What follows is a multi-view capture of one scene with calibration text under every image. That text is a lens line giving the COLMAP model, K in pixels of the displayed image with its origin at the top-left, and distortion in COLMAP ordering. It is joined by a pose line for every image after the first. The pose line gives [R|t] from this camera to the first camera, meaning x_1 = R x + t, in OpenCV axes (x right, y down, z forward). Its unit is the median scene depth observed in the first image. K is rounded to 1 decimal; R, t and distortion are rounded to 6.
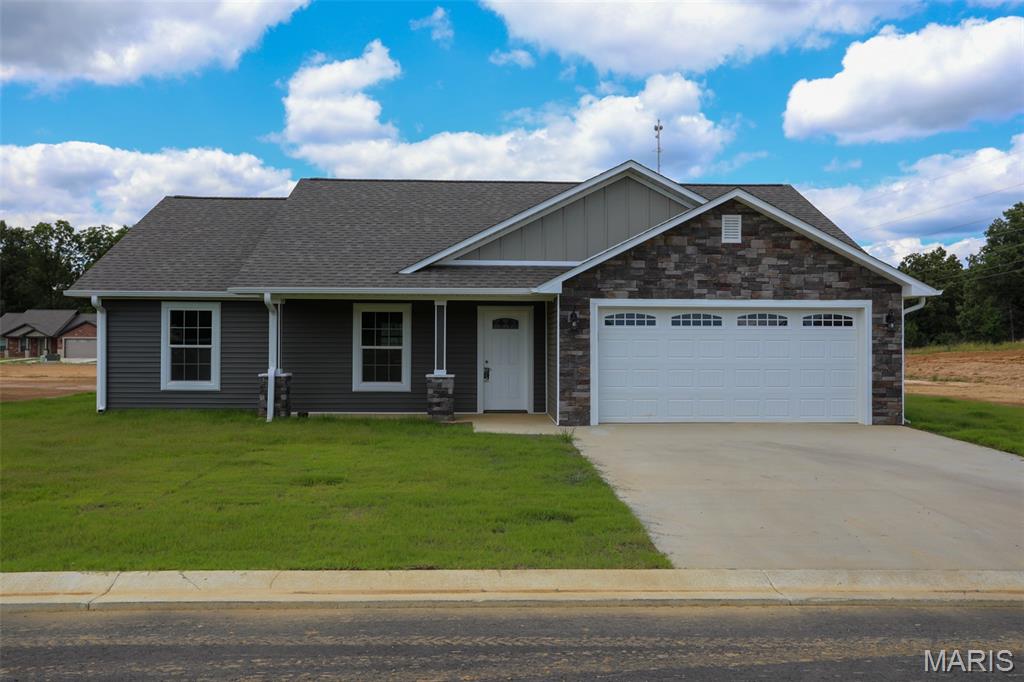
lens RADIAL K [[913.7, 0, 511.8], [0, 913.7, 347.3], [0, 0, 1]] dist [0.027028, 0.027962]
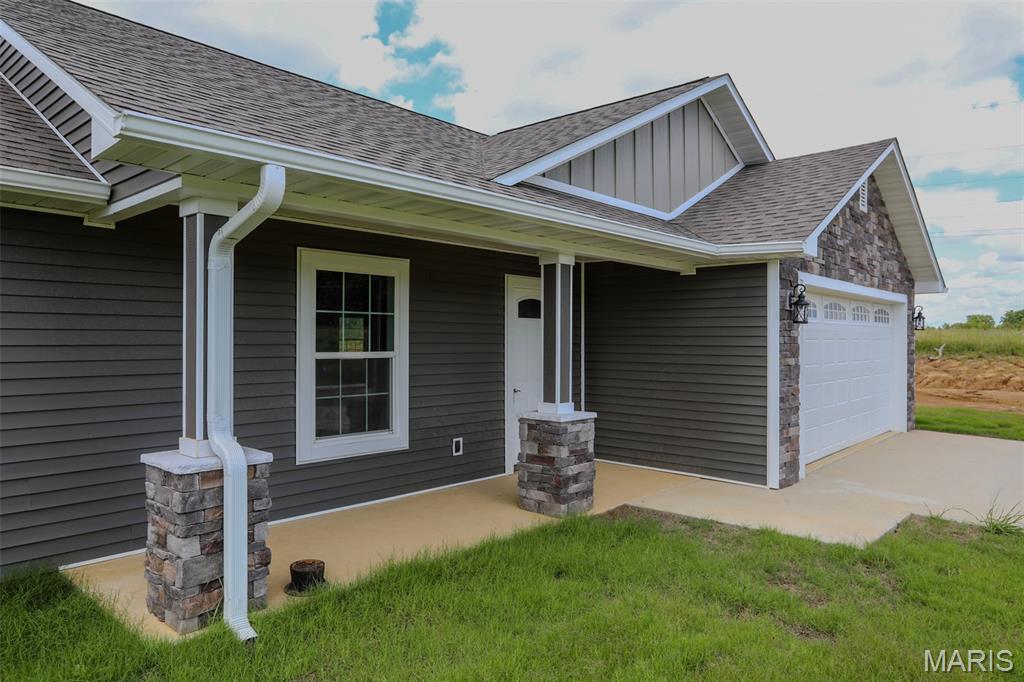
lens RADIAL K [[682.7, 0, 511.8], [0, 682.7, 338.6], [0, 0, 1]] dist [-0.053934, -0.000105]
pose [[0.700295, -0.001300, 0.713852, -0.361865], [-0.001794, 0.999992, 0.003581, -0.009857], [-0.713851, -0.003789, 0.700287, 0.812796]]
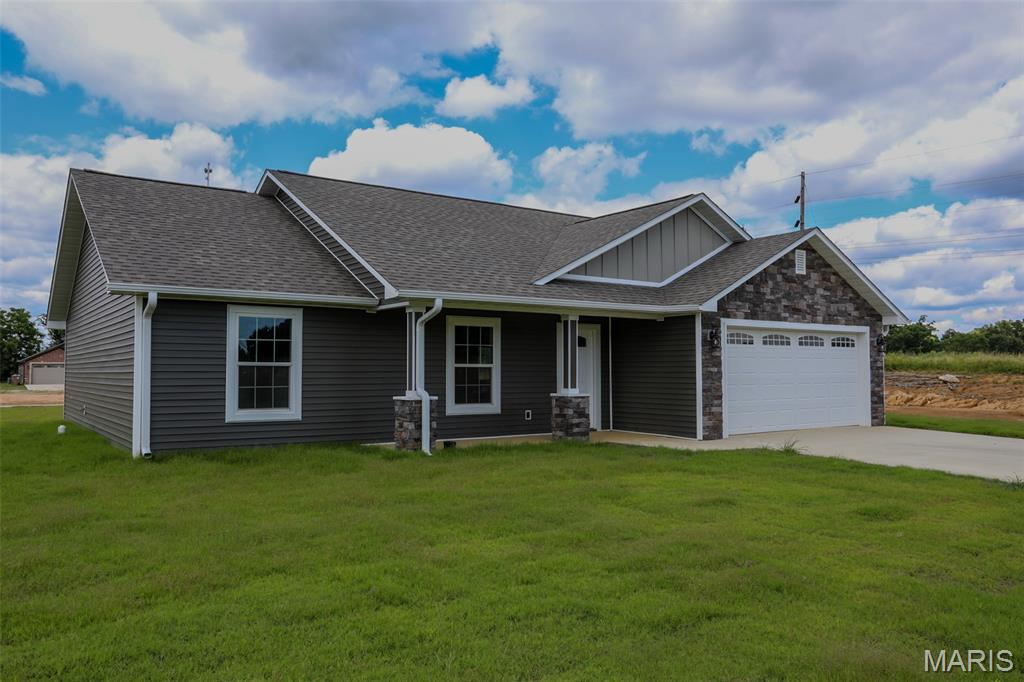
lens RADIAL K [[771.3, 0, 510.0], [0, 771.3, 342.0], [0, 0, 1]] dist [-0.037618, 0.048028]
pose [[0.841470, 0.014852, 0.540100, -0.590924], [0.003126, 0.999472, -0.032354, 0.002072], [-0.540295, 0.028913, 0.840979, 0.381916]]
